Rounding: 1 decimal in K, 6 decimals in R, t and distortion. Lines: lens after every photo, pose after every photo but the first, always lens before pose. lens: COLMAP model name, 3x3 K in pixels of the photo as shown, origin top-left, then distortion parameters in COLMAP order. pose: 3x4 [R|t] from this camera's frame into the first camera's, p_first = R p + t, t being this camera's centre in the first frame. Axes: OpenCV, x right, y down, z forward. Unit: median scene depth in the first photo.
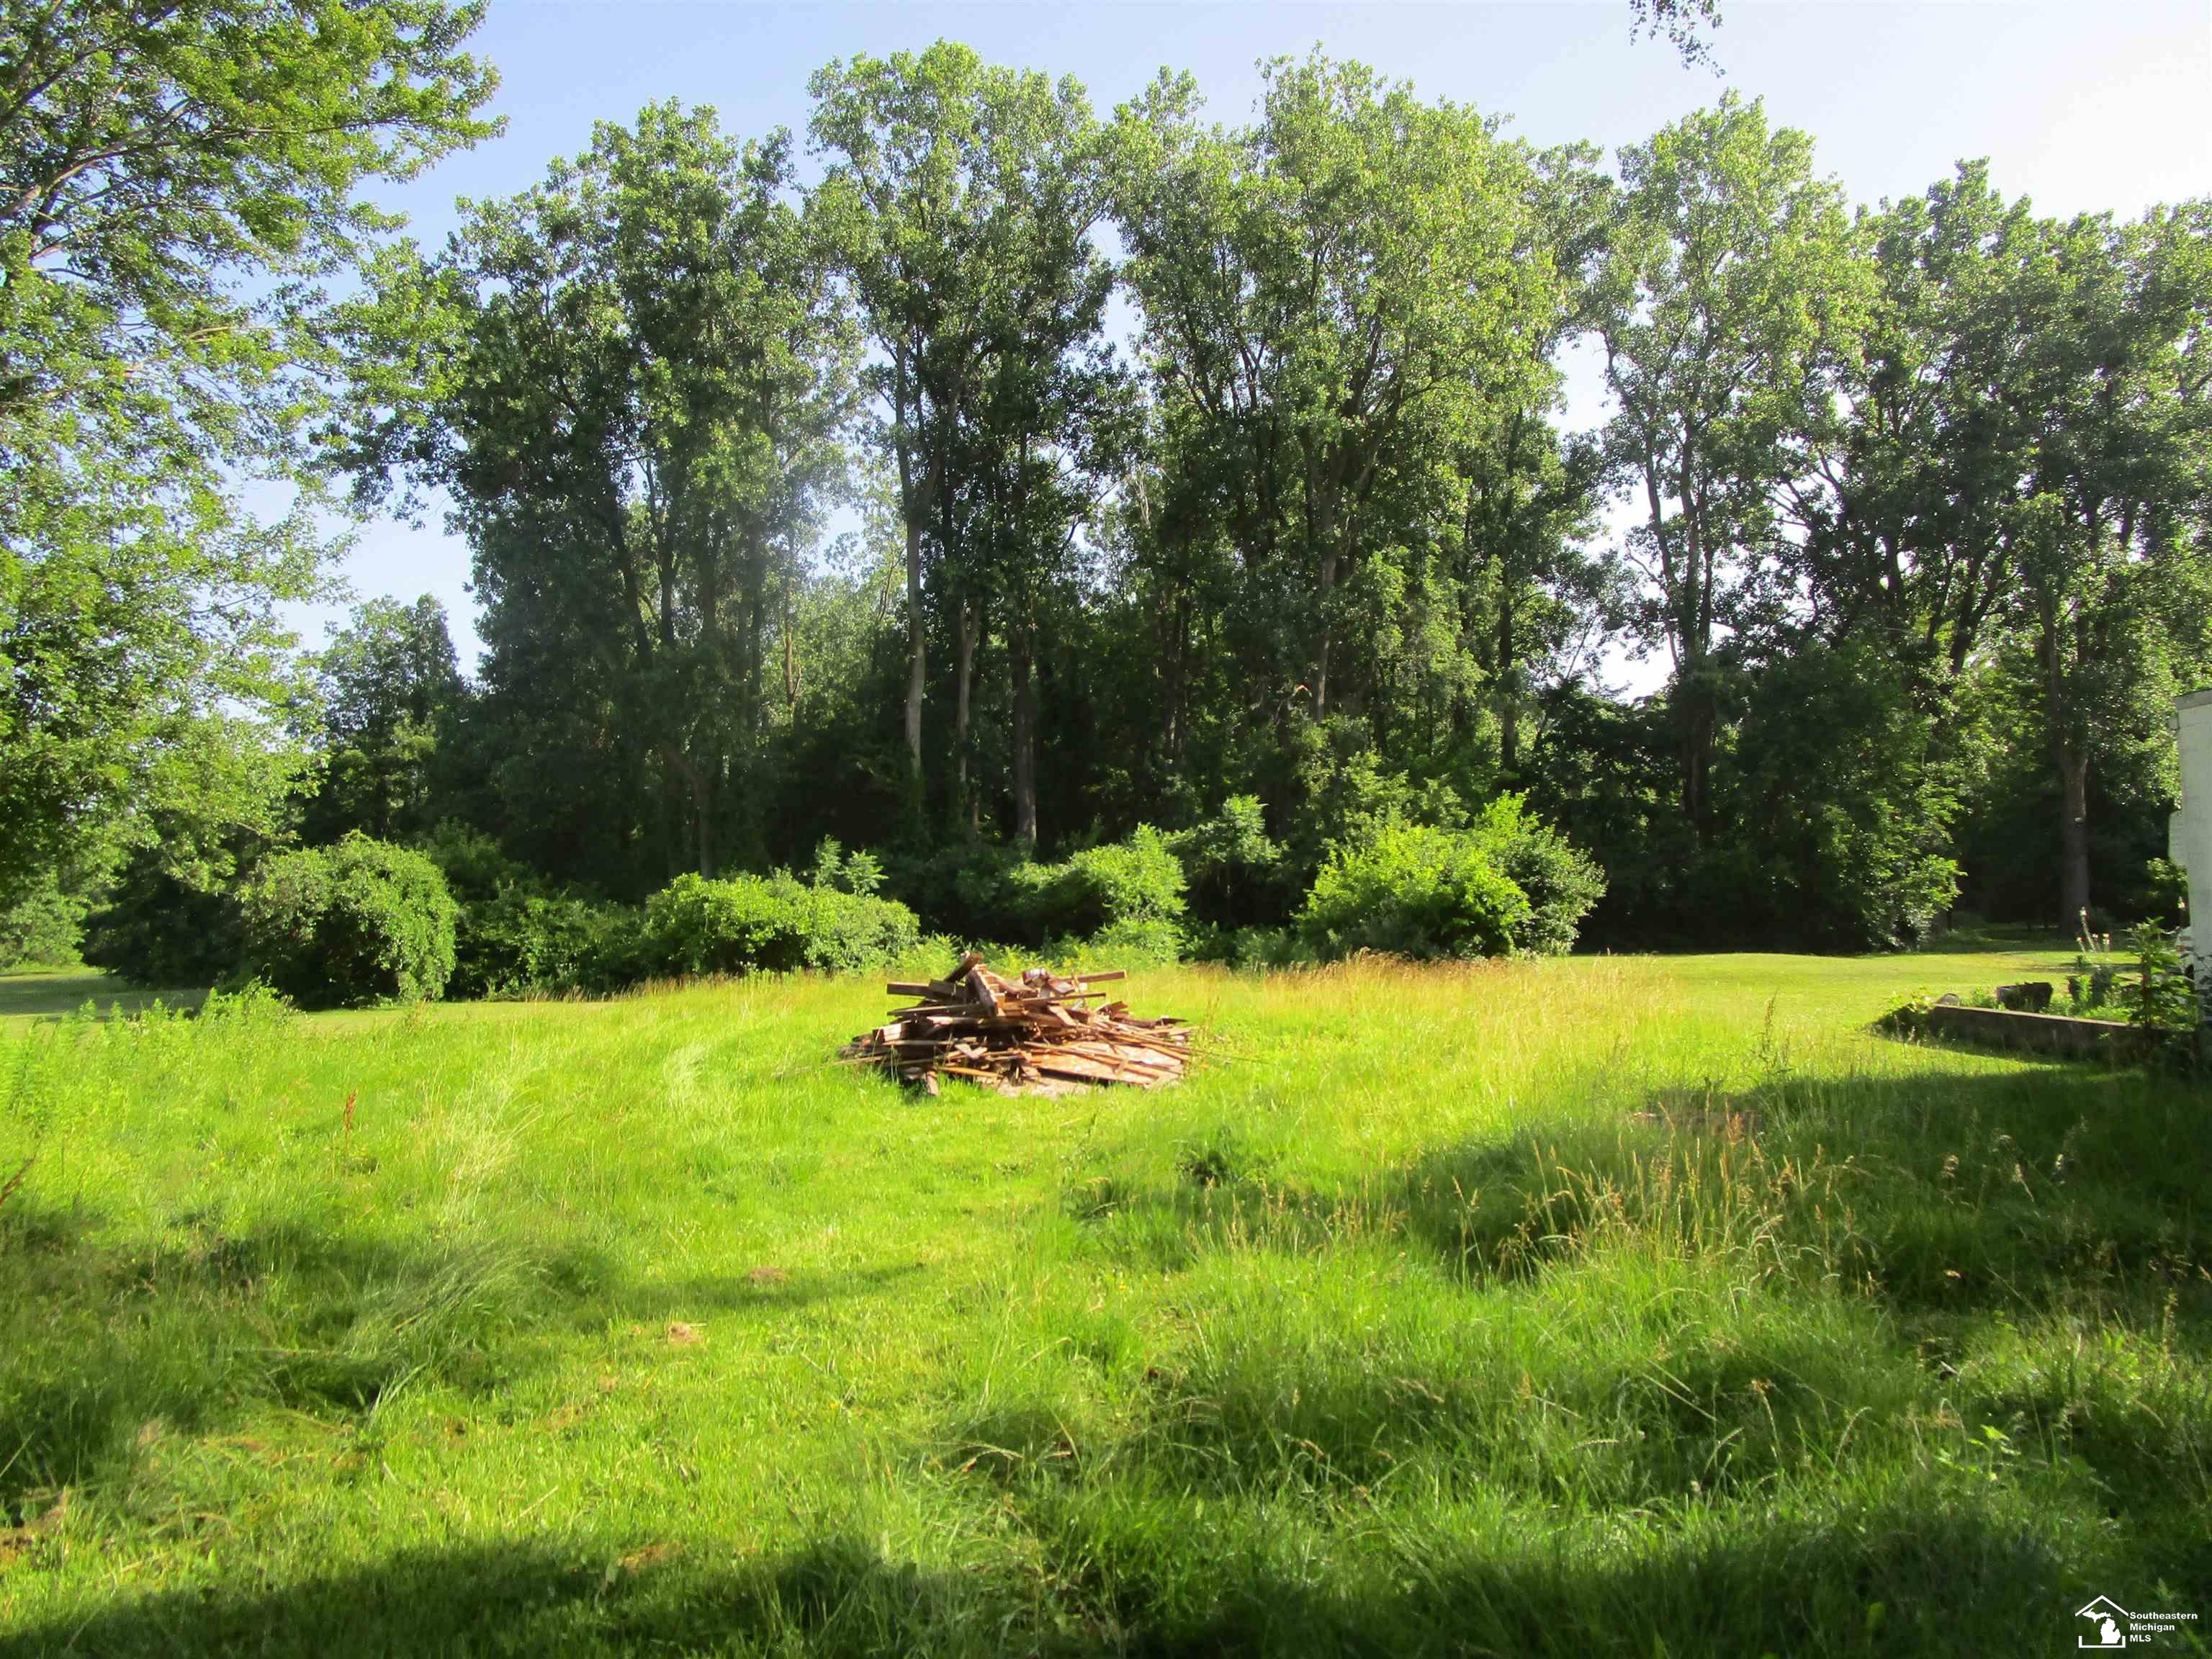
lens RADIAL K [[1584.2, 0, 1106.0], [0, 1584.2, 829.5], [0, 0, 1]] dist [-0.019820, 0.002605]
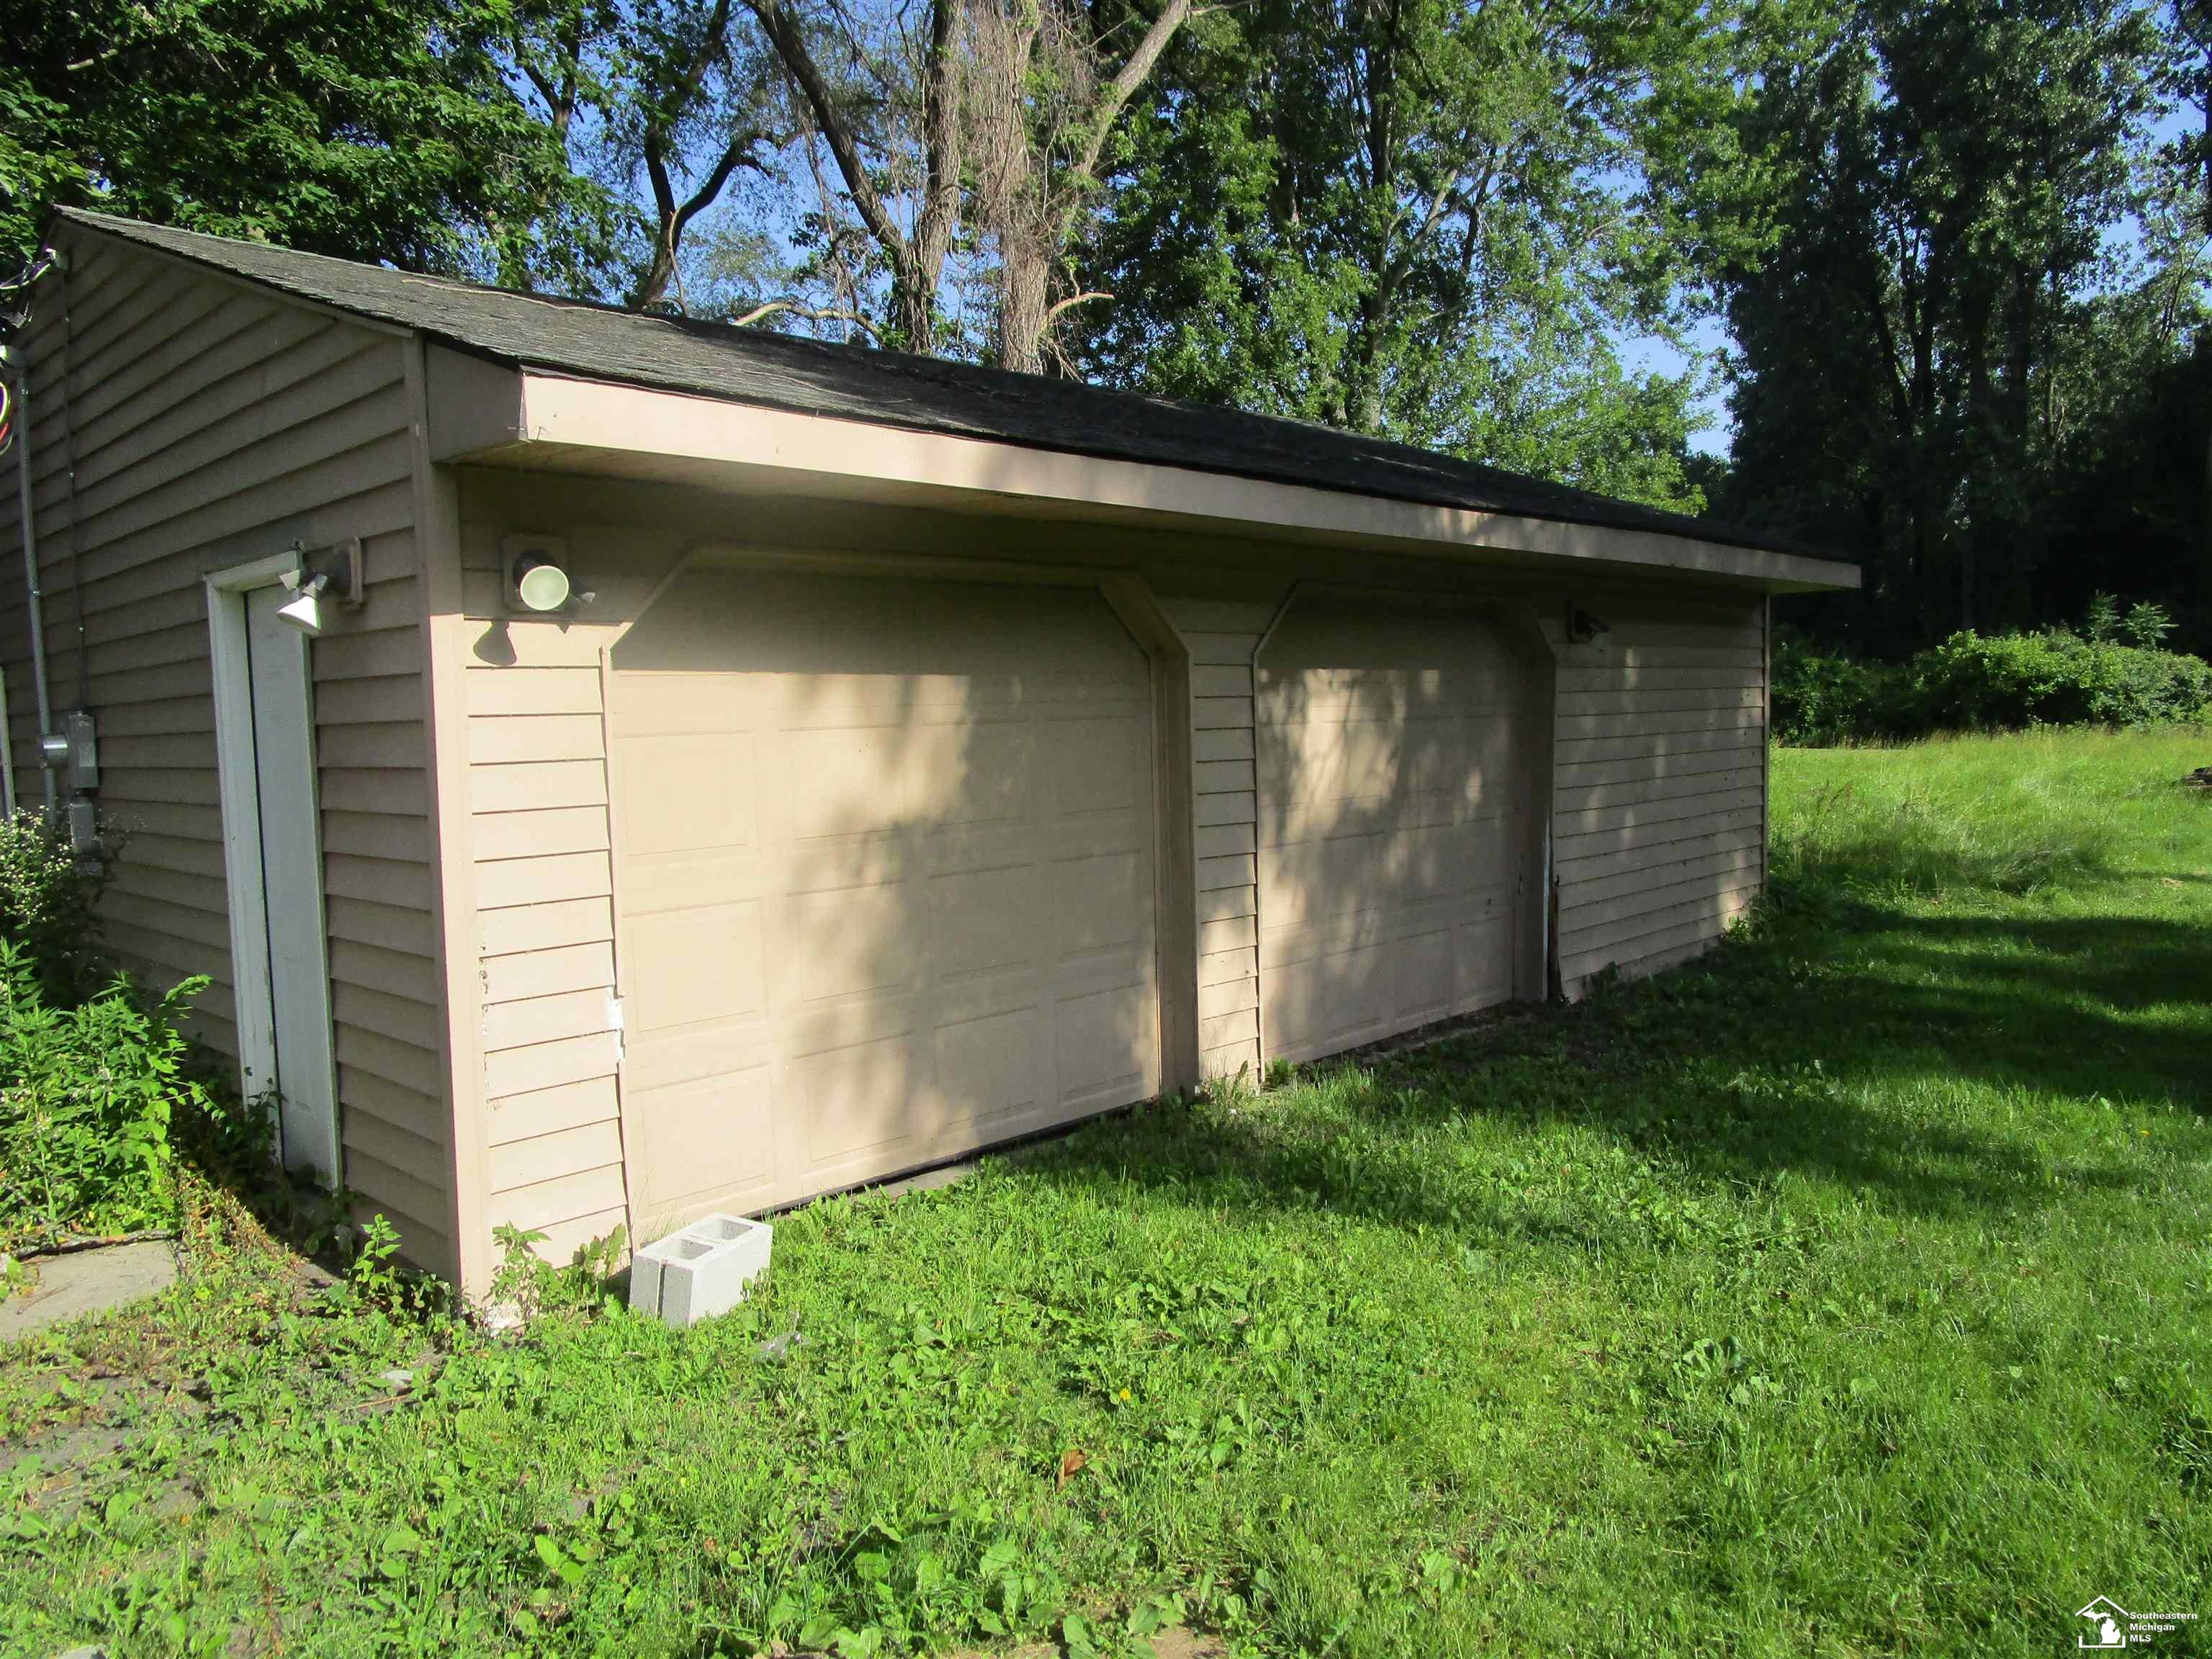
lens RADIAL K [[1584.2, 0, 1106.0], [0, 1584.2, 829.5], [0, 0, 1]] dist [-0.019820, 0.002605]
pose [[0.757190, 0.052508, -0.651081, -0.001567], [0.047098, 0.989780, 0.134597, -0.010792], [0.651495, -0.132580, 0.746978, -0.194774]]
